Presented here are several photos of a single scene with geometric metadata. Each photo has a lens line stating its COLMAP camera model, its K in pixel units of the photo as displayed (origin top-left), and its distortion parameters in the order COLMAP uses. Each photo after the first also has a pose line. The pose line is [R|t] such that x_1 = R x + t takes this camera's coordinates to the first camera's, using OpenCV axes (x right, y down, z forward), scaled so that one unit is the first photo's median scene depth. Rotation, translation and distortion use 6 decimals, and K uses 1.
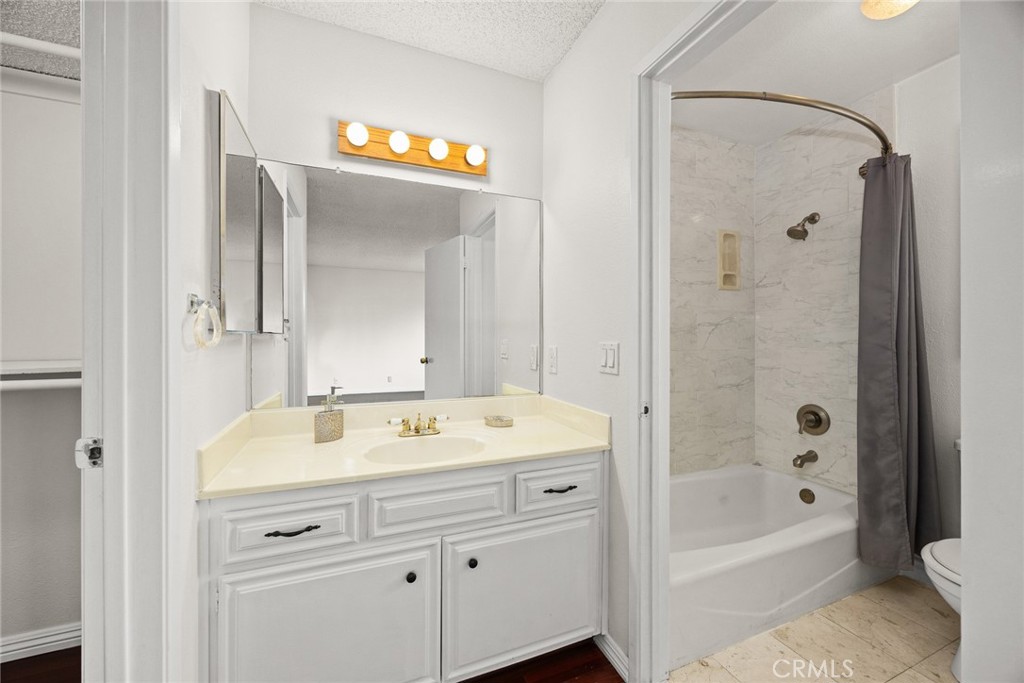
lens RADIAL K [[397.5, 0, 509.9], [0, 397.5, 349.3], [0, 0, 1]] dist [0.000944, 0.000199]
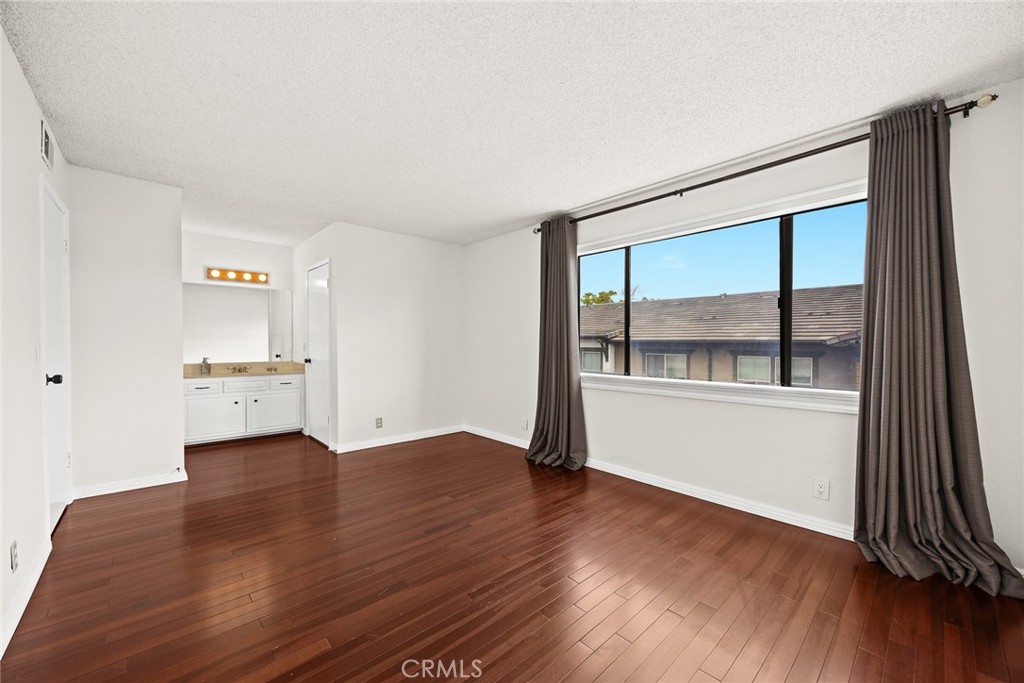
lens RADIAL K [[397.5, 0, 509.9], [0, 397.5, 349.3], [0, 0, 1]] dist [0.000944, 0.000199]
pose [[0.938879, -0.001919, 0.344241, 0.667907], [0.001182, 0.999997, 0.002350, 0.037853], [-0.344244, -0.001800, 0.938878, -2.578392]]
